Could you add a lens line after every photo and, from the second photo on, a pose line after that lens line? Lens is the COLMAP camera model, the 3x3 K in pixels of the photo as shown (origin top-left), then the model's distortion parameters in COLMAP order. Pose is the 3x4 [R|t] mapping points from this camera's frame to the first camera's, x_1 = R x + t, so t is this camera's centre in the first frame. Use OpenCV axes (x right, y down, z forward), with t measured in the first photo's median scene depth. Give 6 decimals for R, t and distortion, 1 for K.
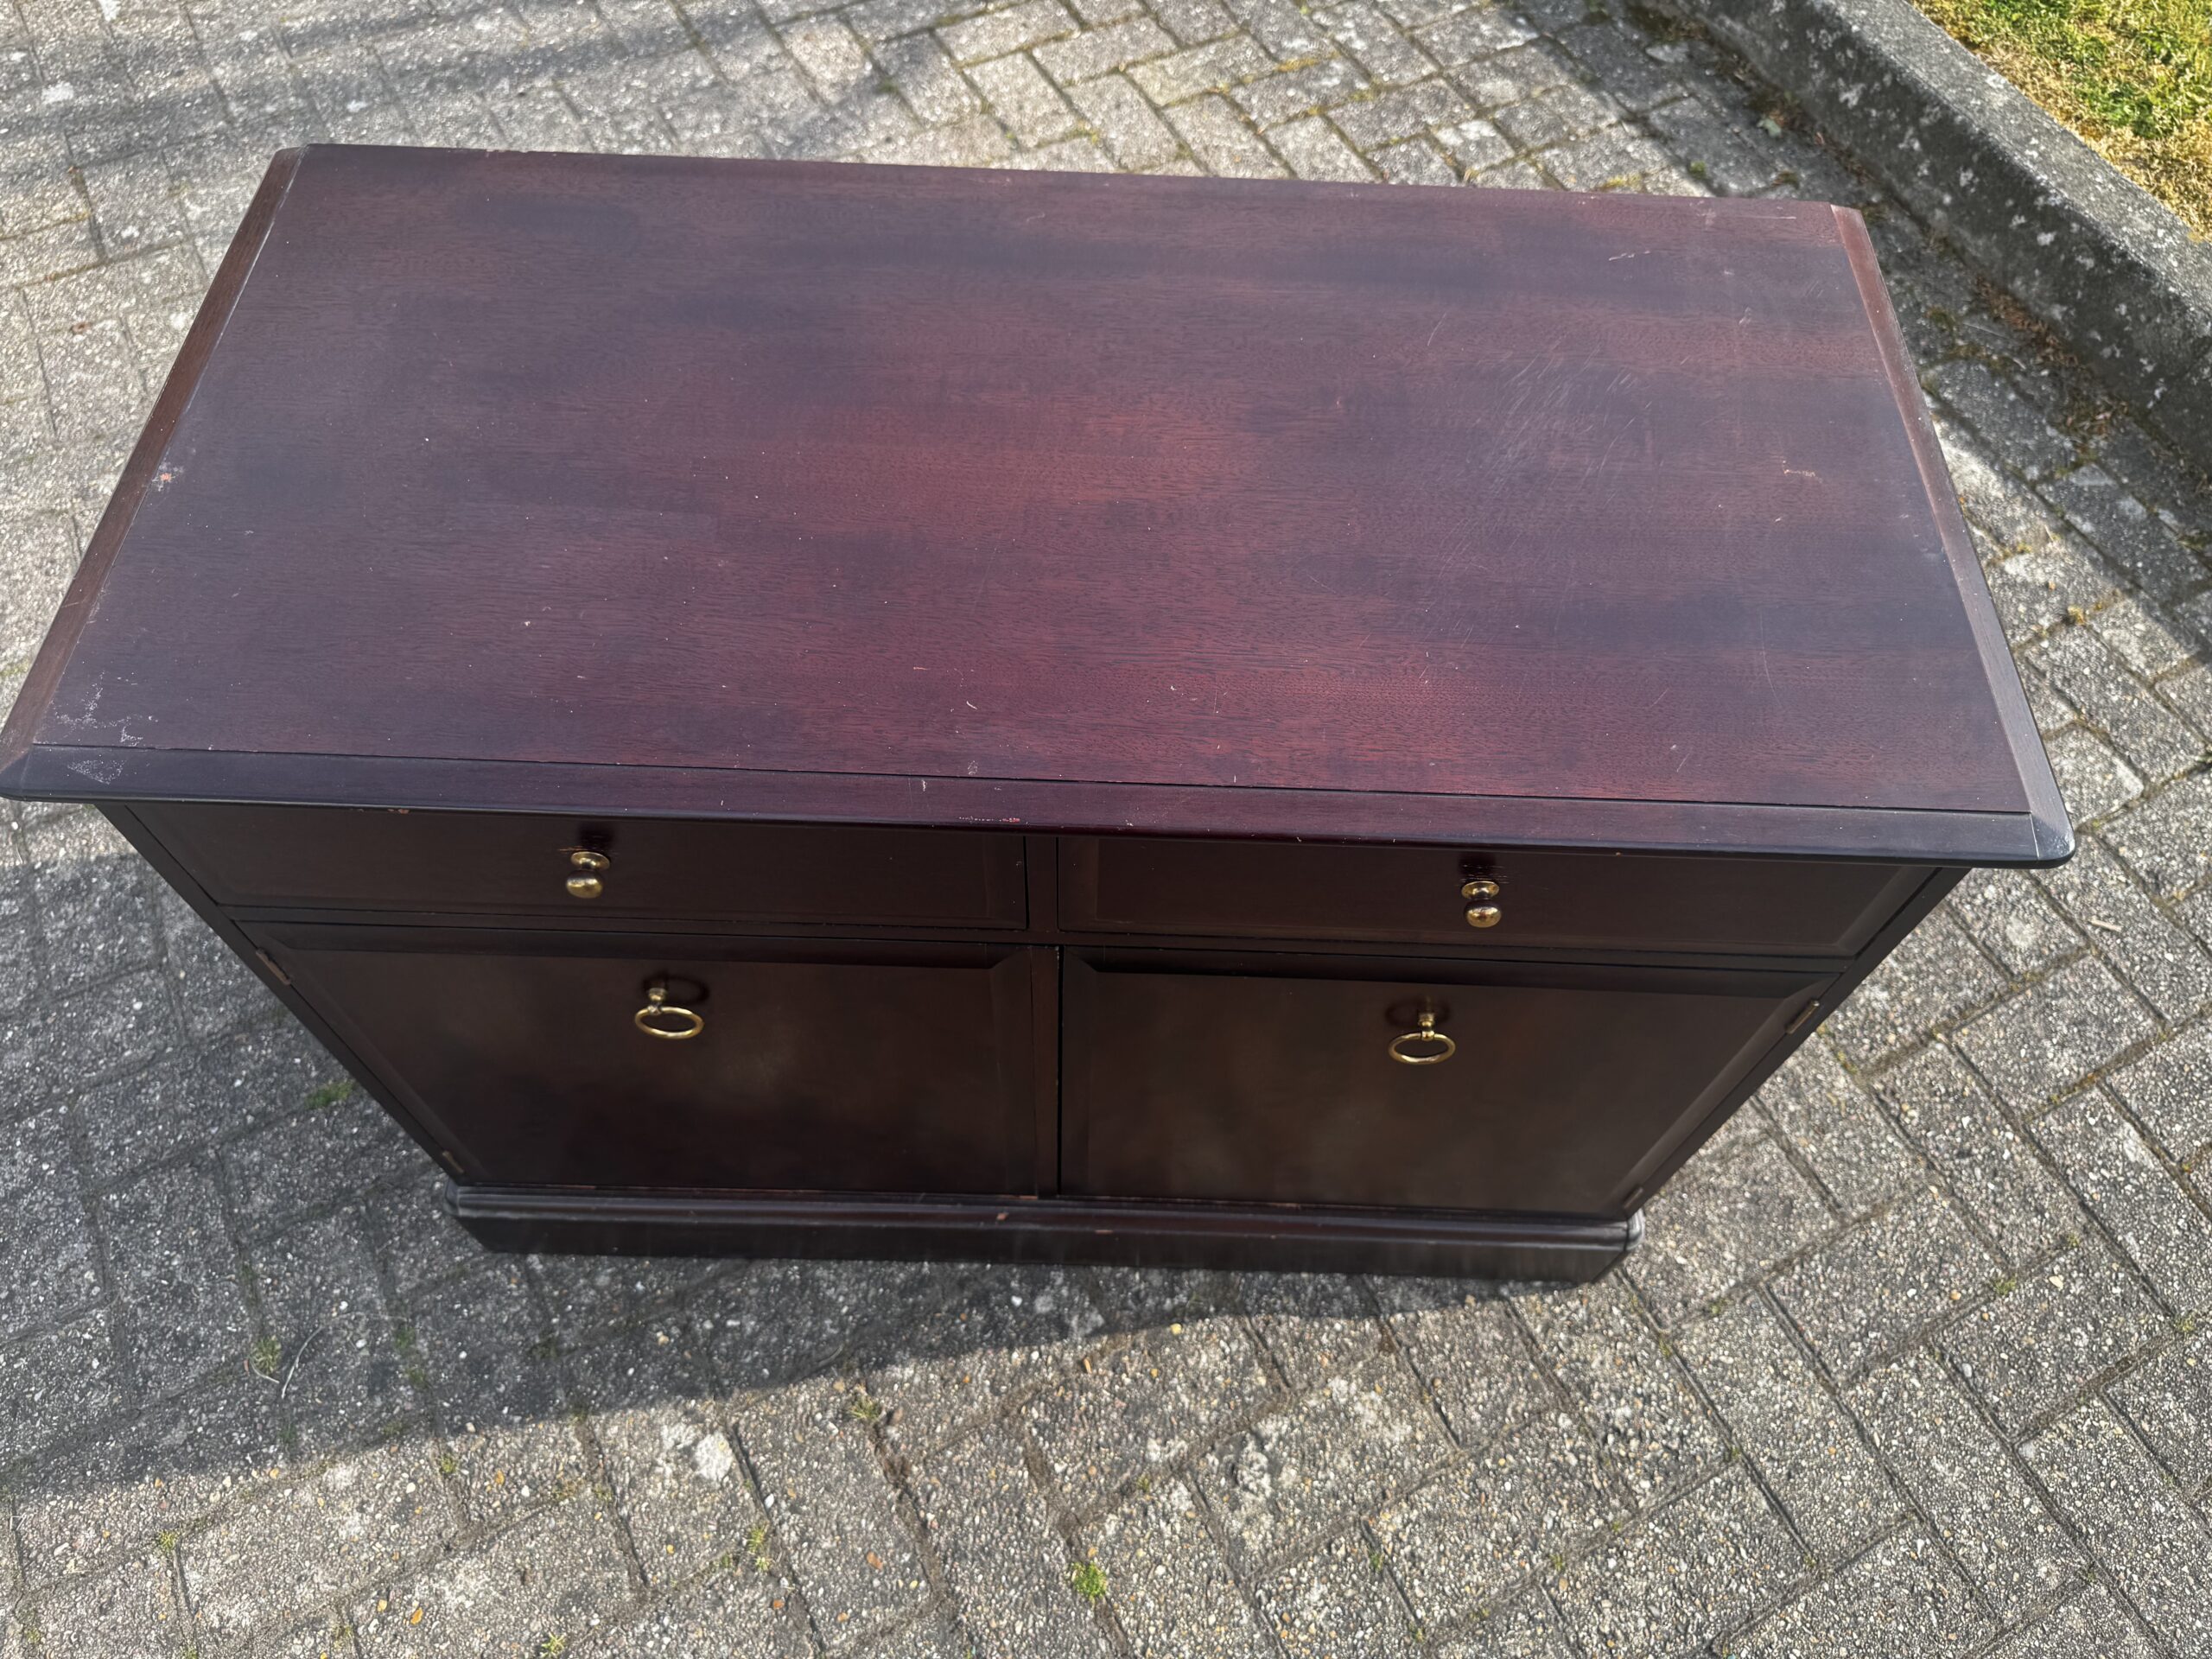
lens RADIAL K [[1580.2, 0, 1111.6], [0, 1580.2, 836.9], [0, 0, 1]] dist [0.006476, -0.014760]
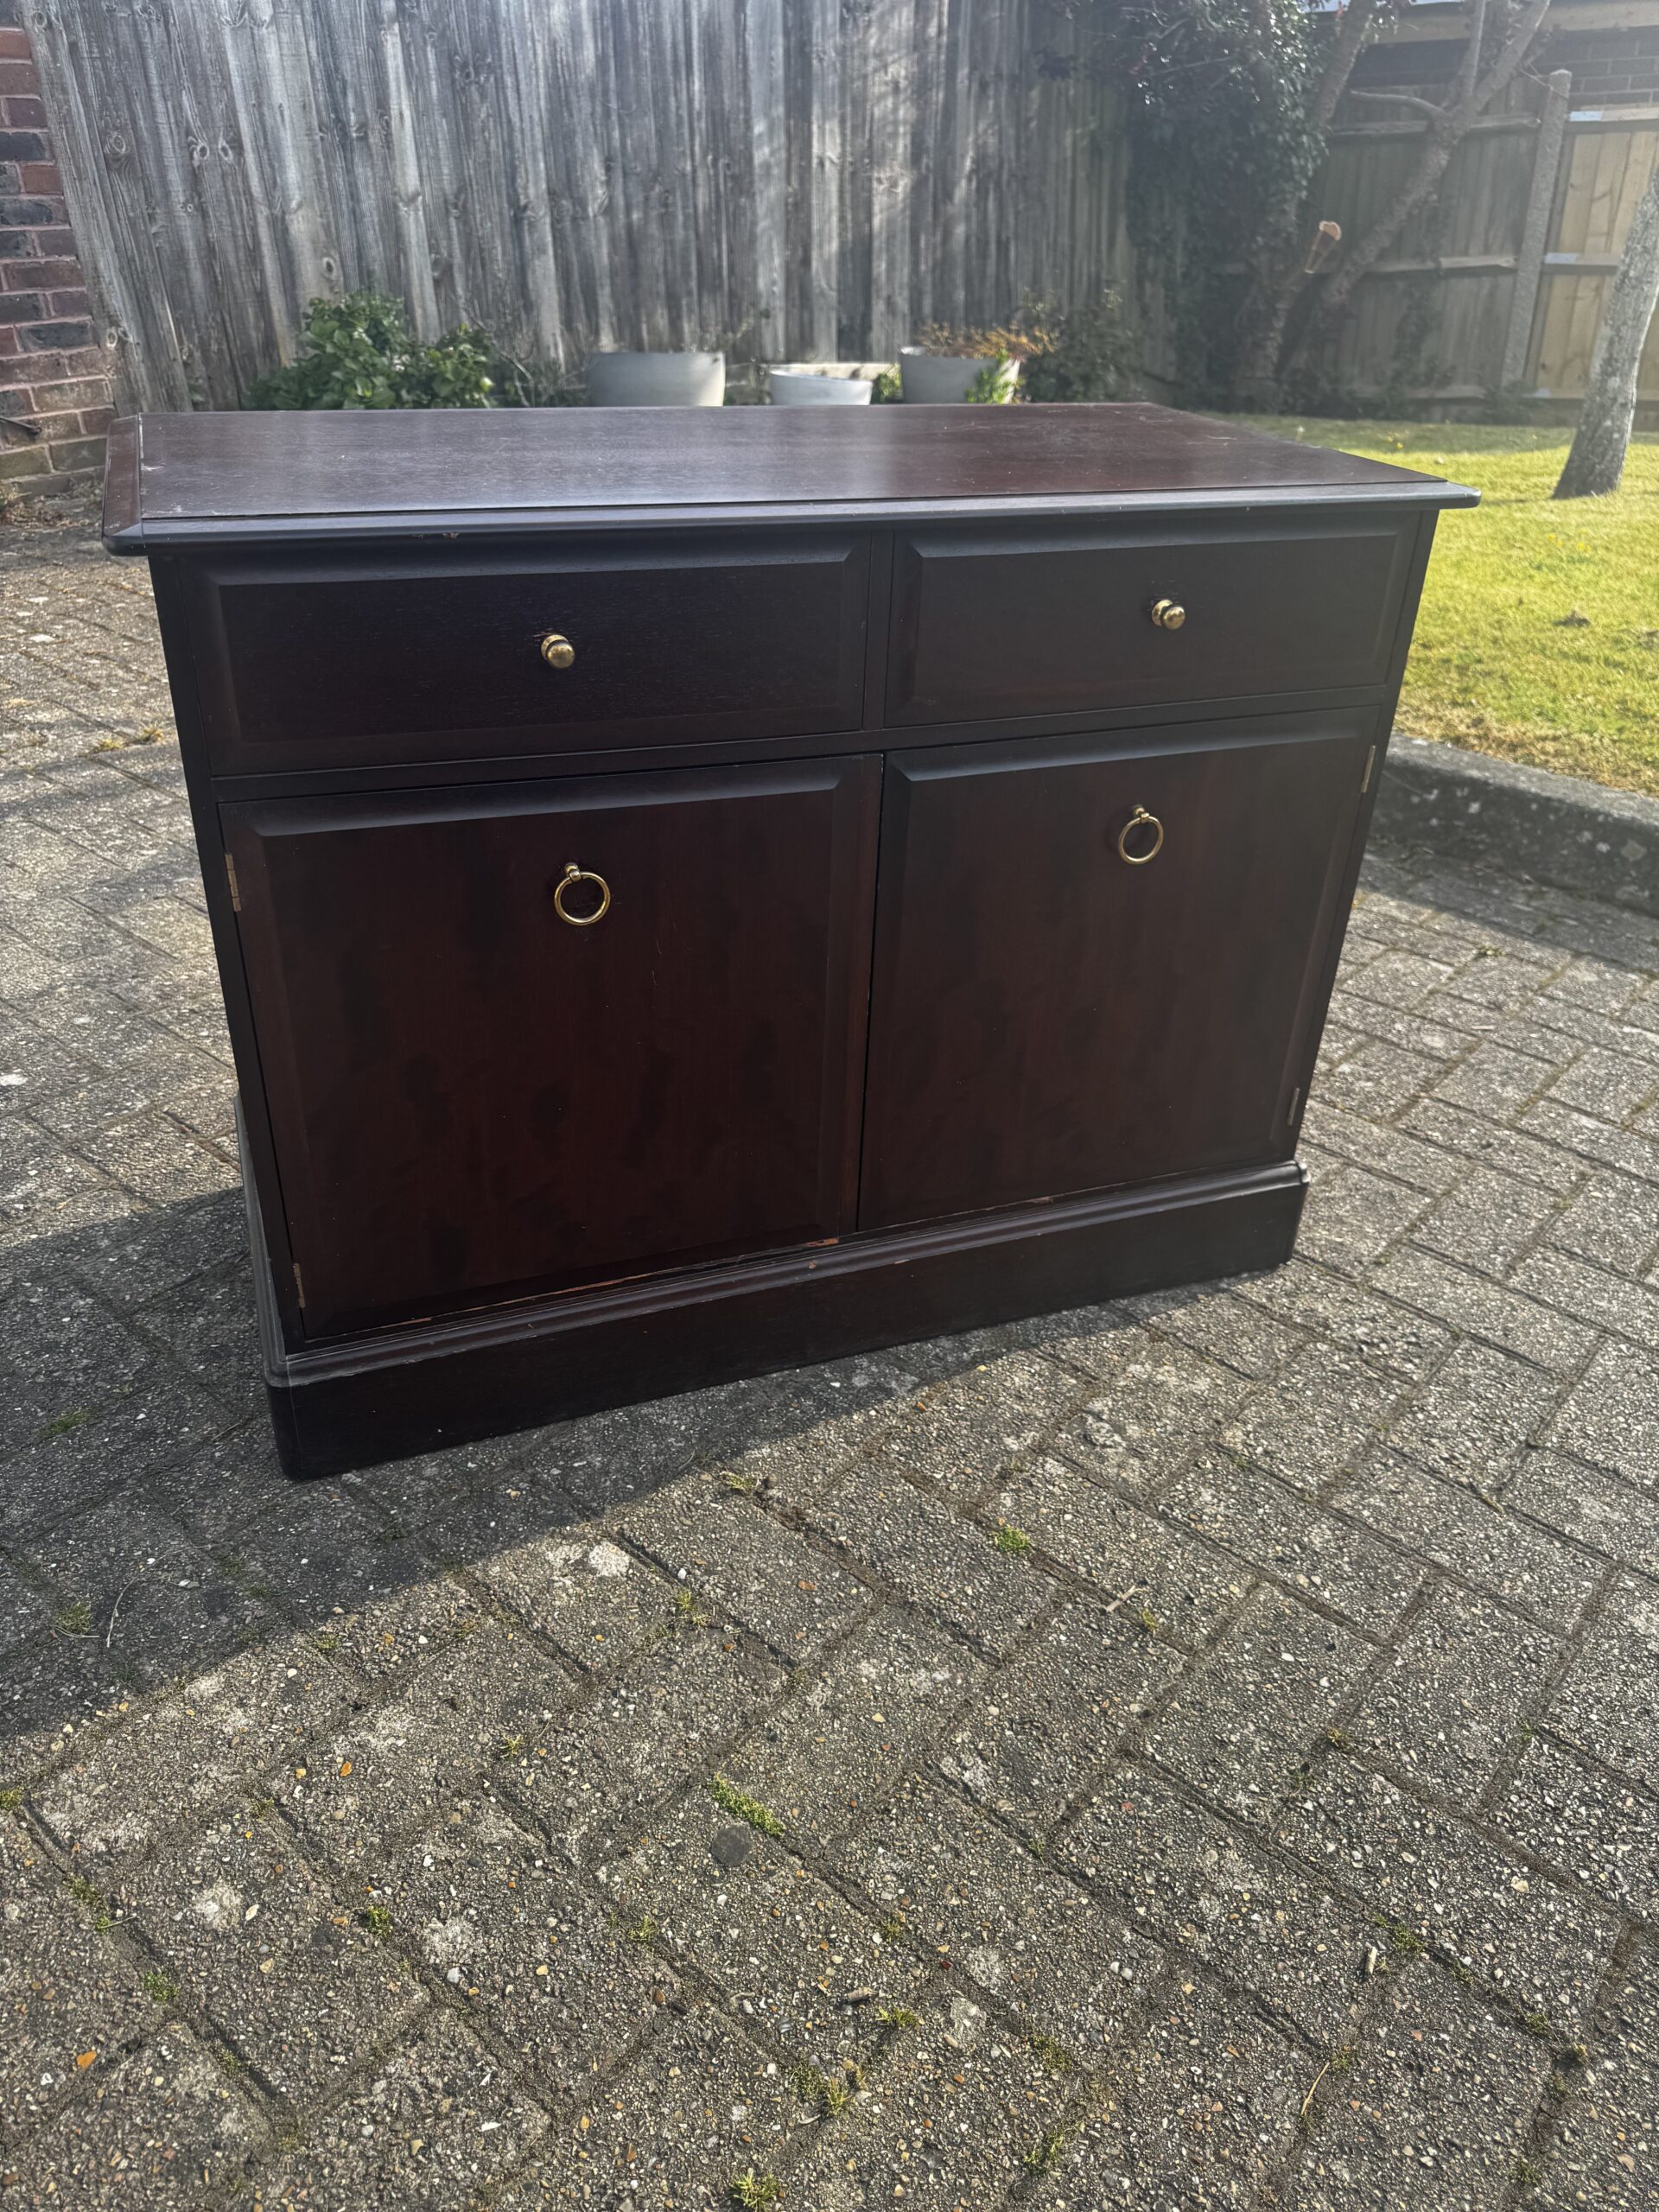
lens RADIAL K [[1580.2, 0, 829.0], [0, 1580.2, 1099.5], [0, 0, 1]] dist [0.006476, -0.014760]
pose [[0.927165, -0.185672, 0.325408, -0.368405], [0.314964, 0.856632, -0.408630, 0.557296], [-0.202884, 0.481359, 0.852720, 0.023745]]
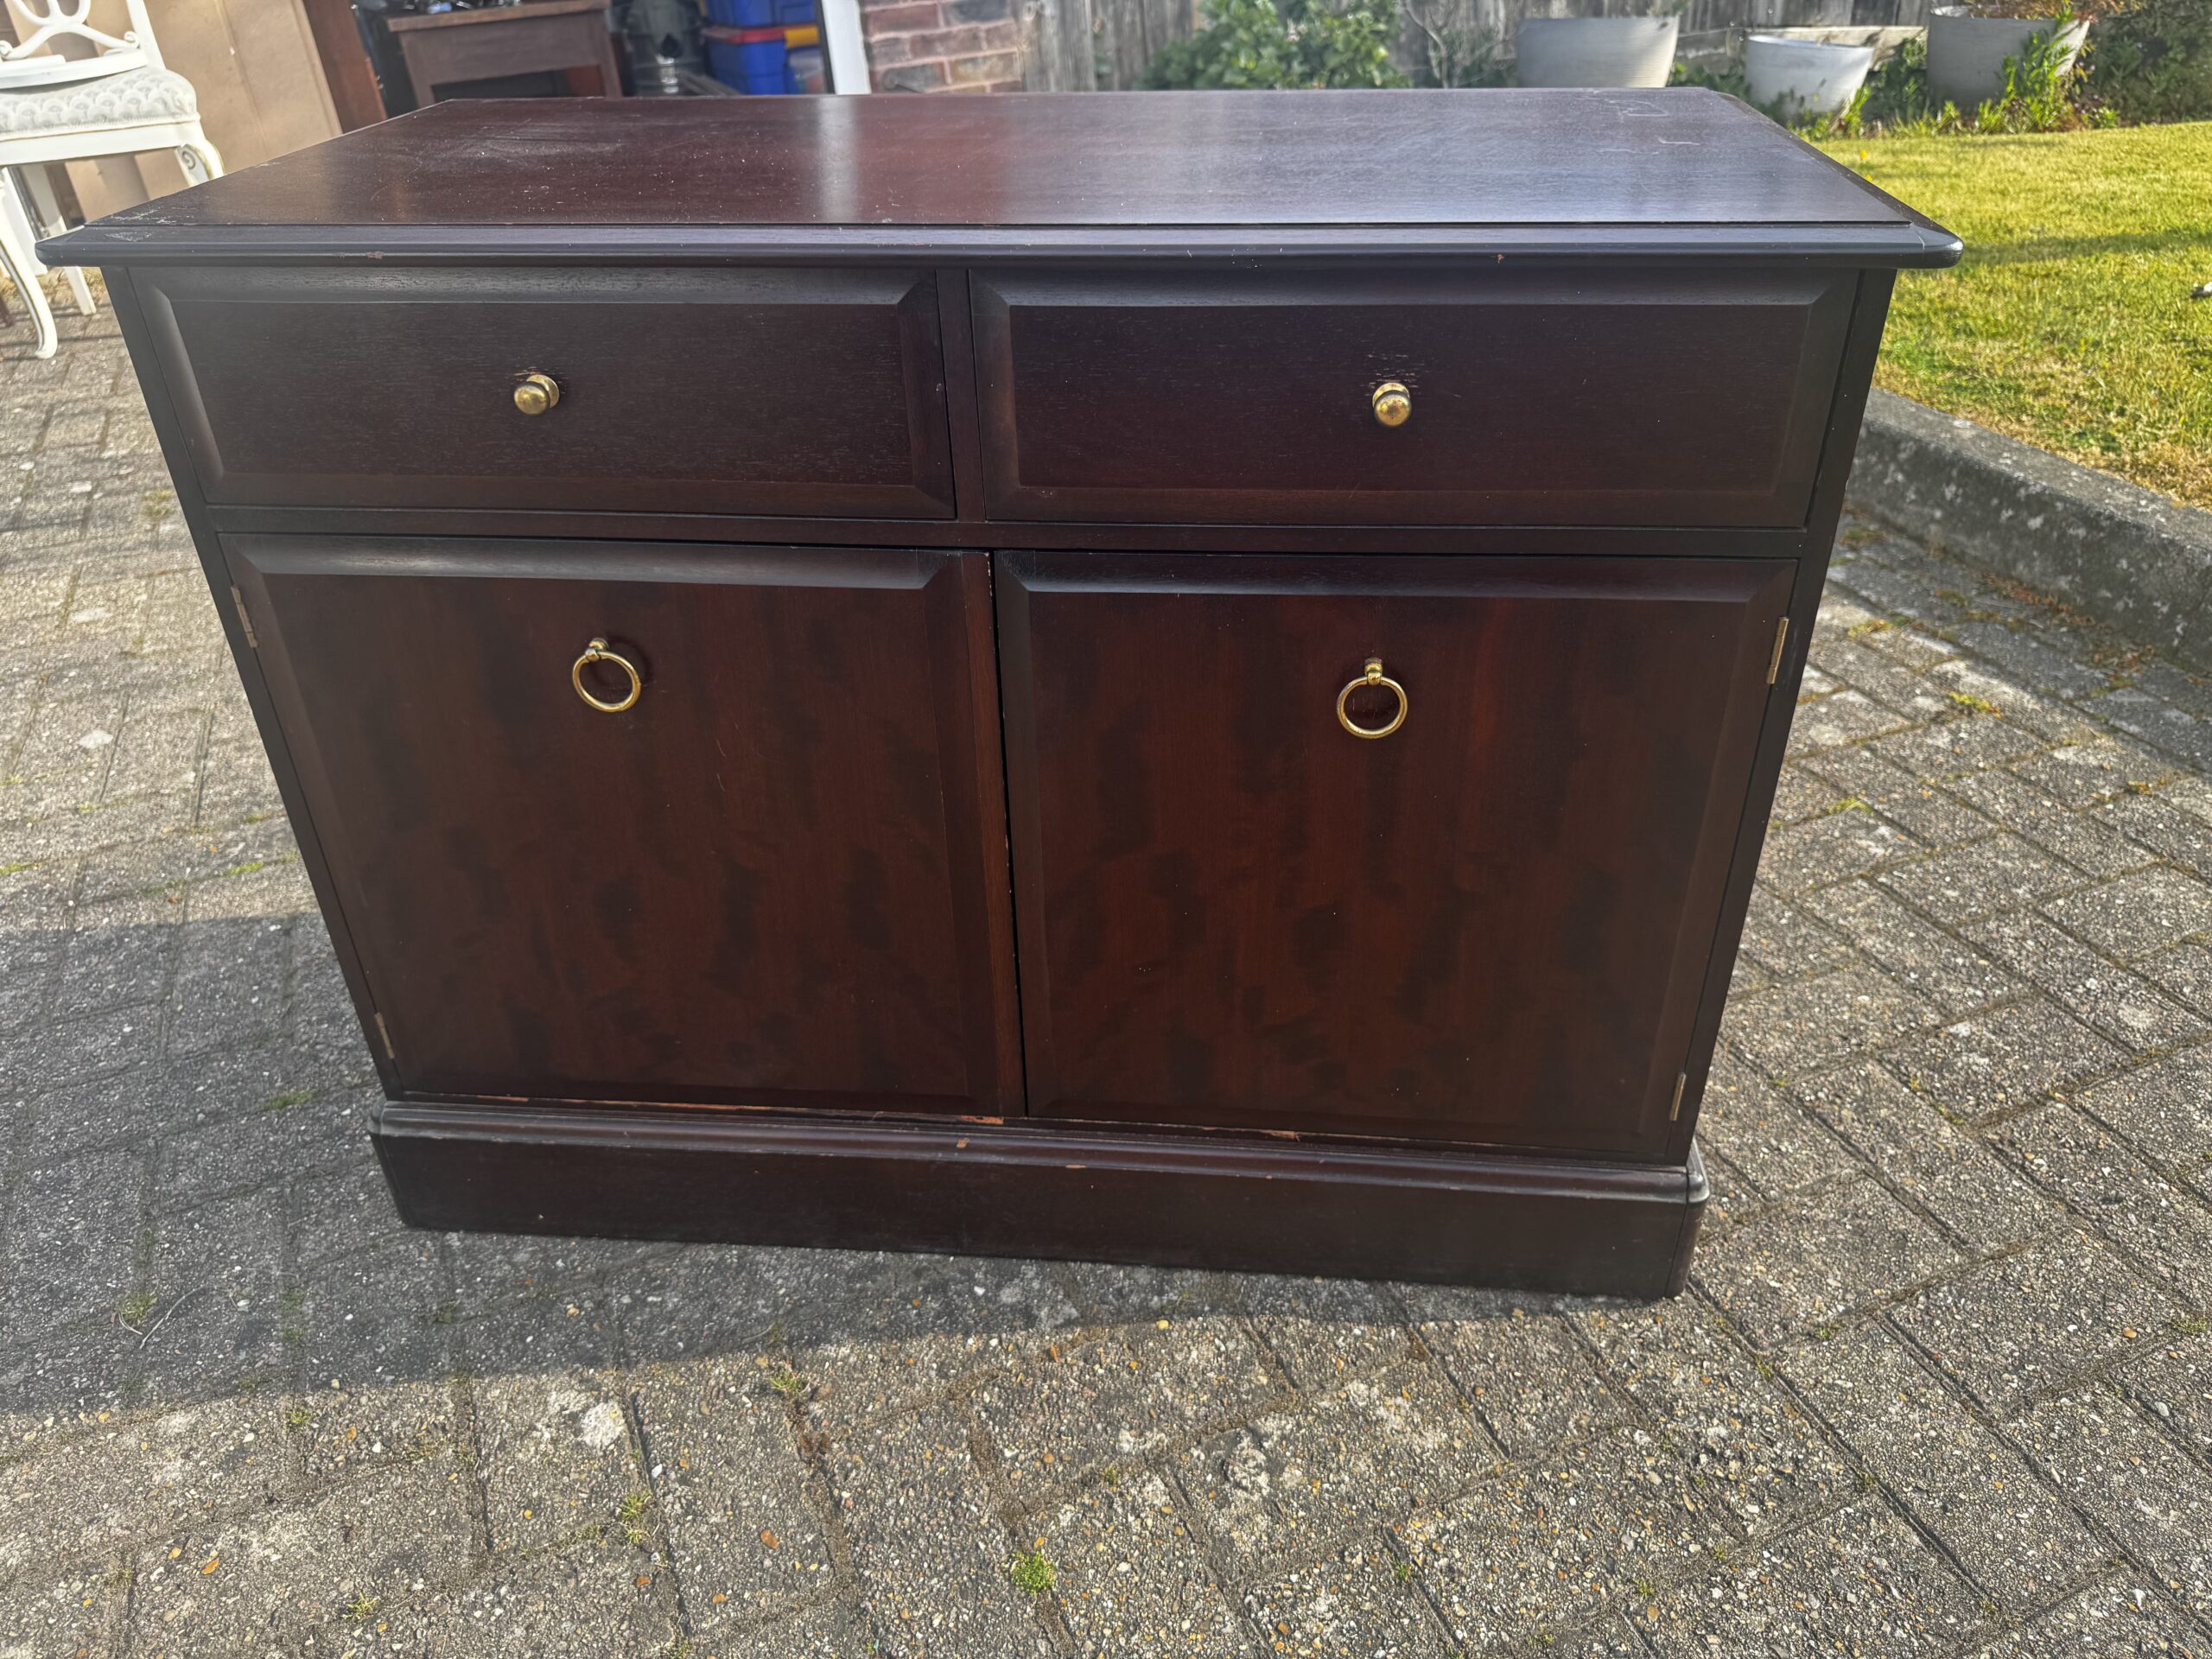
lens RADIAL K [[1580.2, 0, 1109.0], [0, 1580.2, 830.1], [0, 0, 1]] dist [0.006476, -0.014760]
pose [[0.996216, -0.003572, -0.086844, 0.086451], [-0.035084, 0.897618, -0.439377, 0.445911], [0.079522, 0.440761, 0.894095, 0.124897]]
